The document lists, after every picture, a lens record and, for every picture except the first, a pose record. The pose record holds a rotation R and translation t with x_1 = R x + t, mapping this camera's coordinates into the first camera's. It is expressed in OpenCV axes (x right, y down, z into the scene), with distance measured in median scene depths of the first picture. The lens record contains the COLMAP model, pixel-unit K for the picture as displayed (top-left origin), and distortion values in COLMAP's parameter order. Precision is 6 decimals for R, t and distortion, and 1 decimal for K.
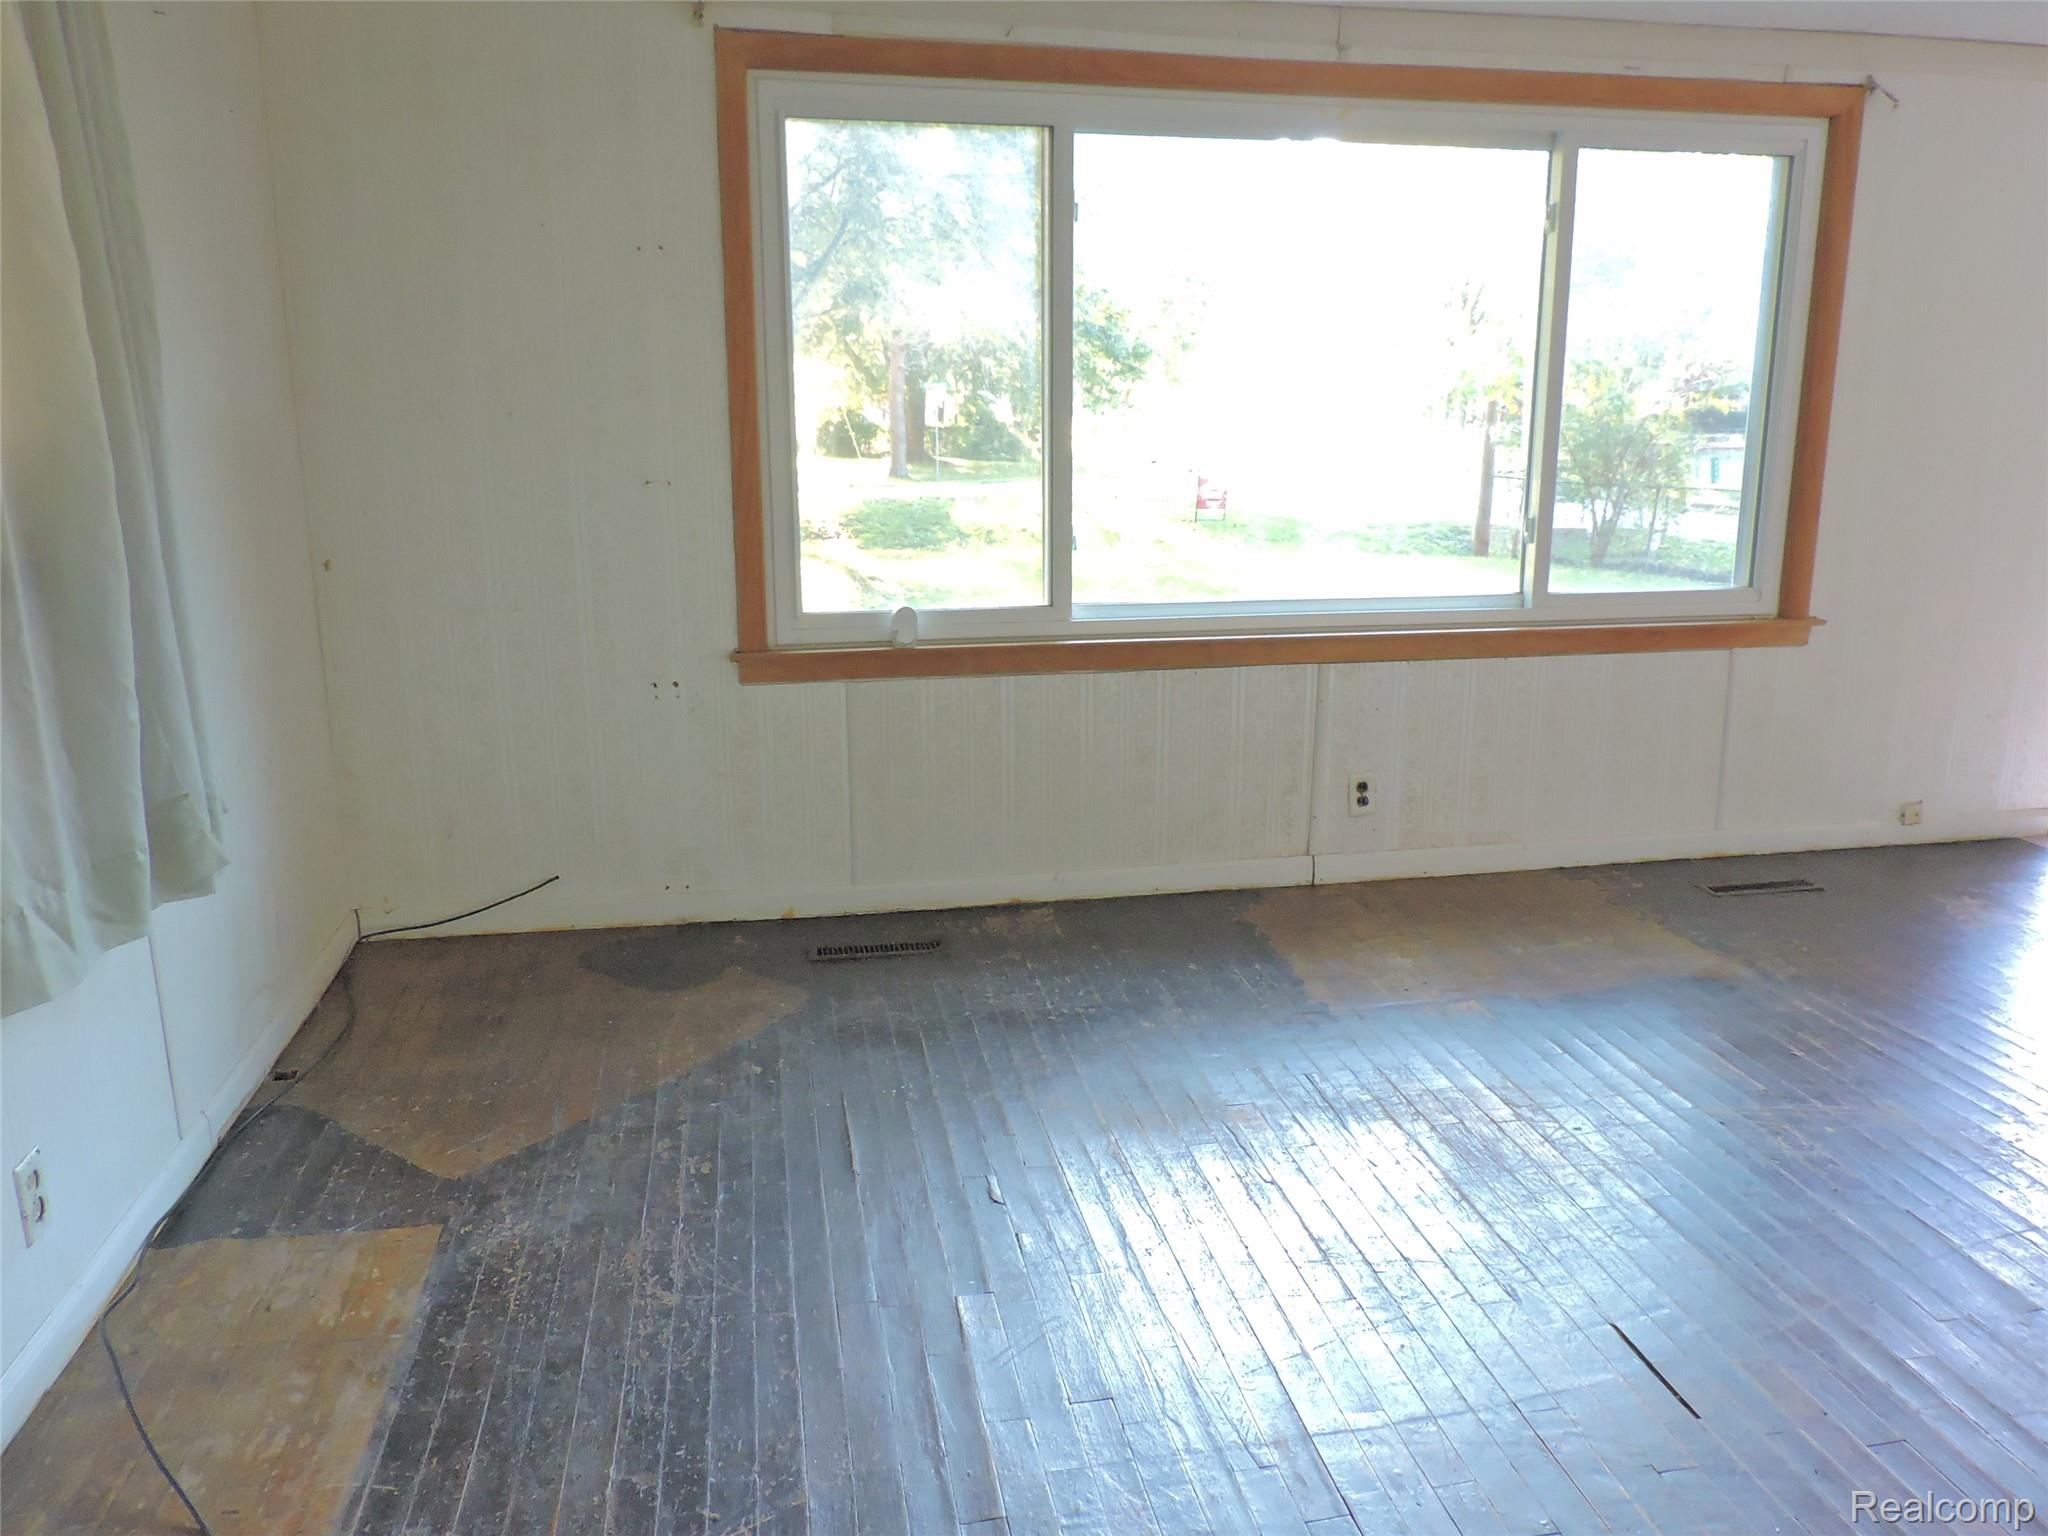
lens RADIAL K [[1450.2, 0, 1030.2], [0, 1450.2, 767.2], [0, 0, 1]] dist [0.001403, 0.000516]
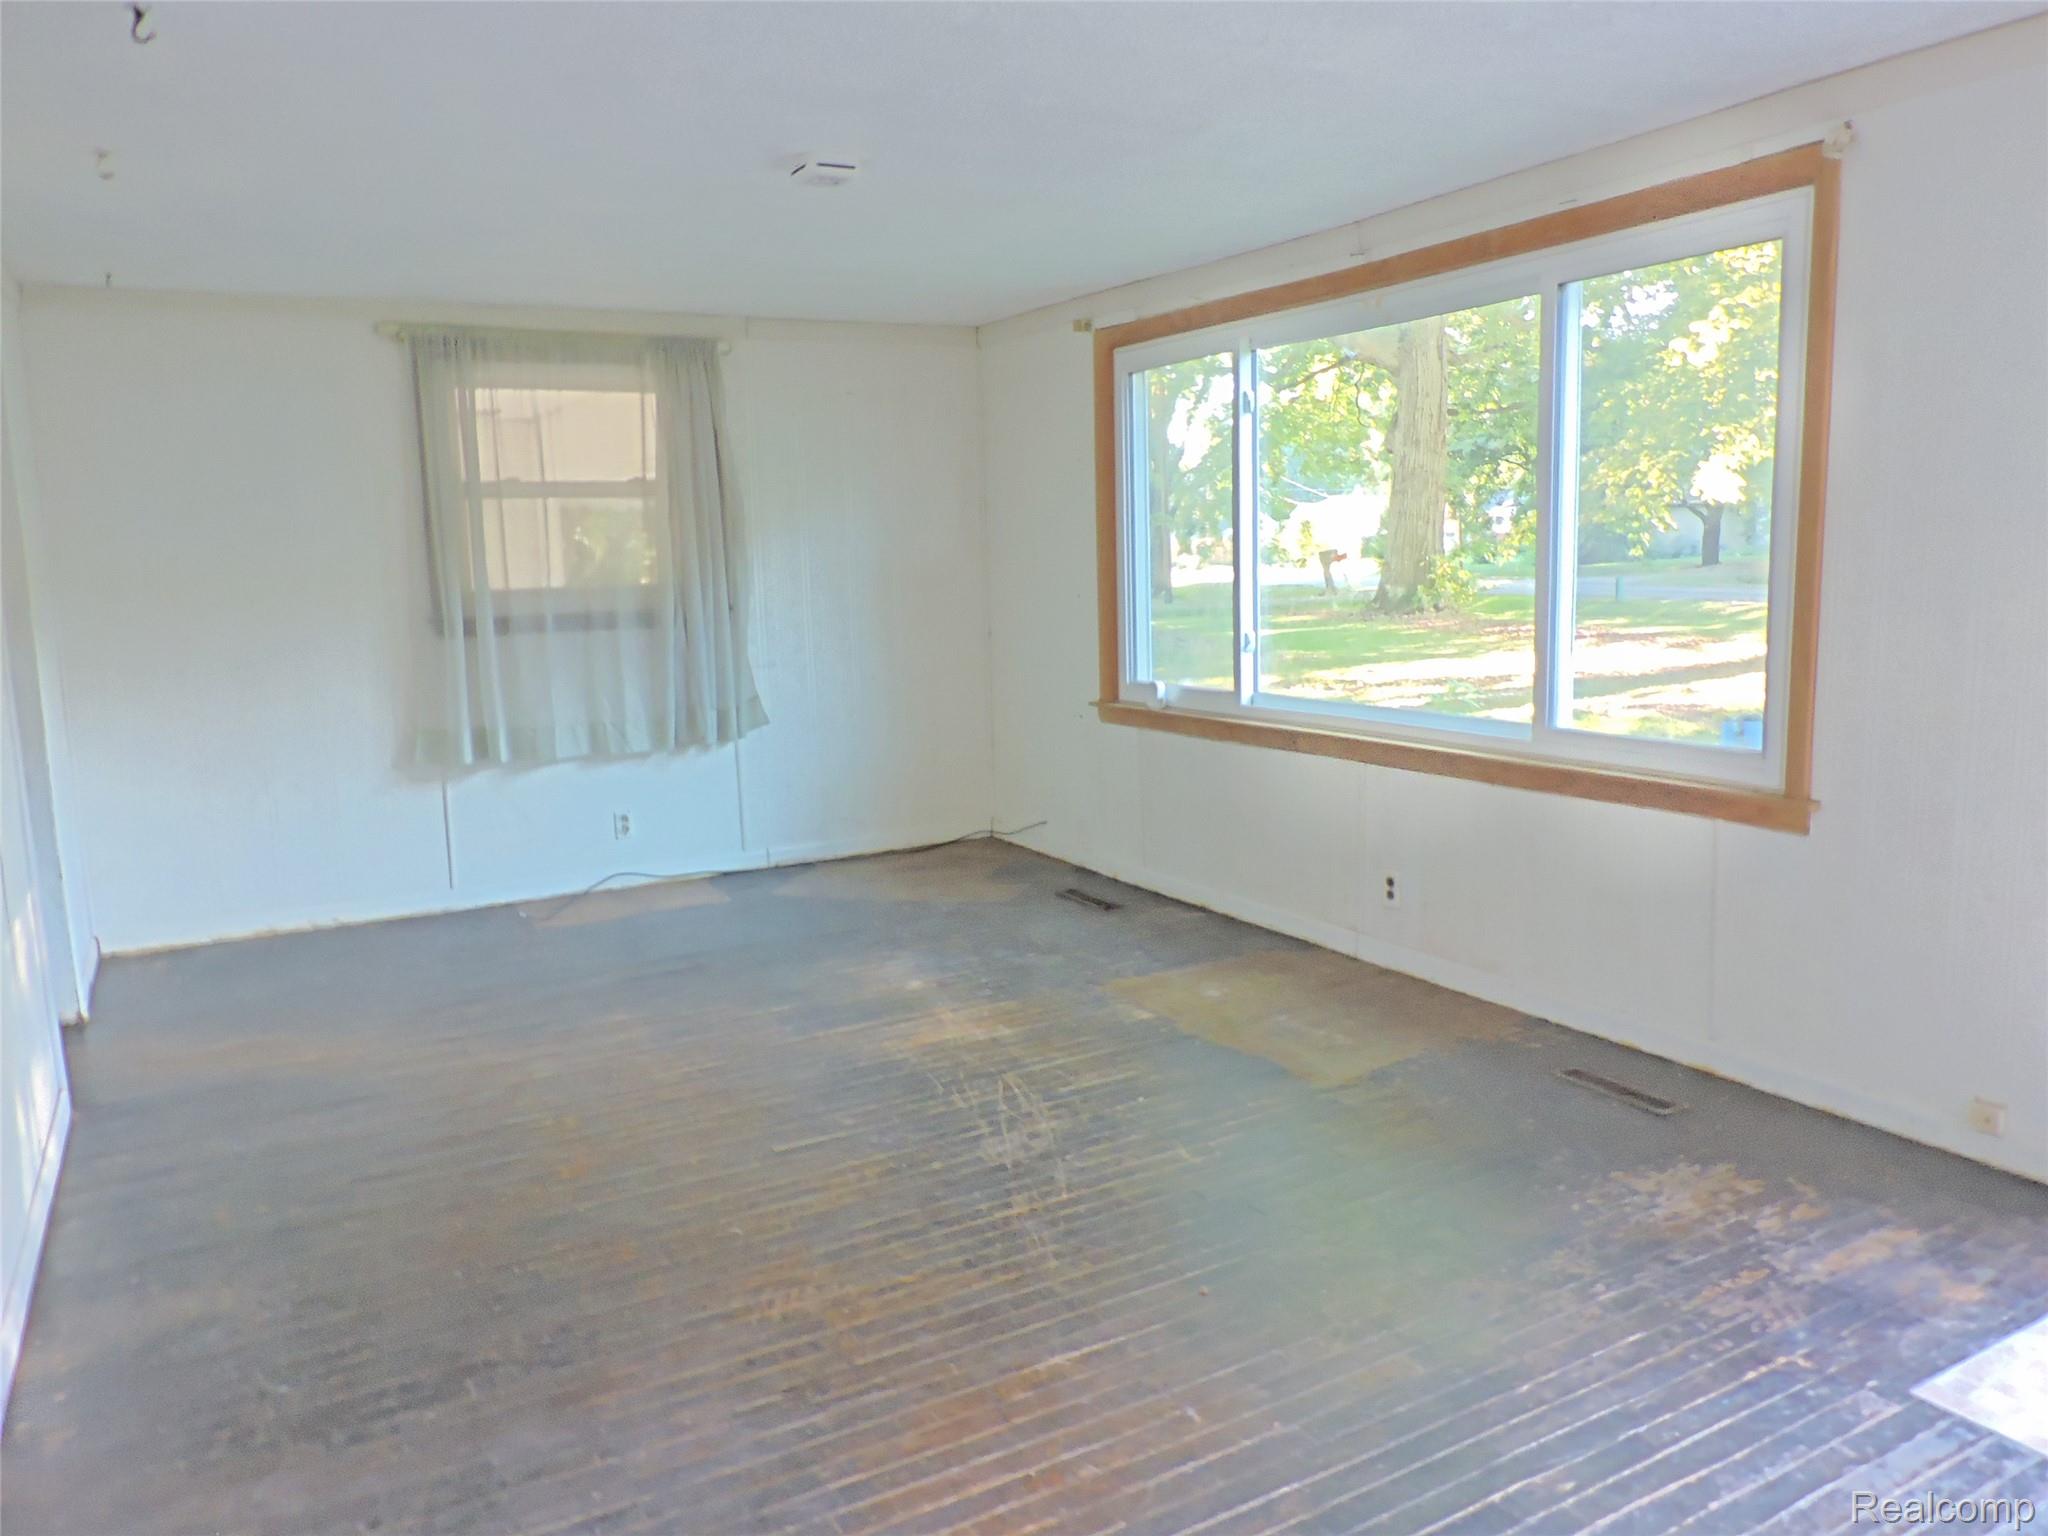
lens RADIAL K [[1450.2, 0, 1030.2], [0, 1450.2, 767.2], [0, 0, 1]] dist [0.001403, 0.000516]
pose [[0.323364, 0.129896, -0.937317, 1.195134], [-0.202611, 0.977066, 0.065505, -0.090738], [0.924329, 0.168729, 0.342267, 0.365288]]
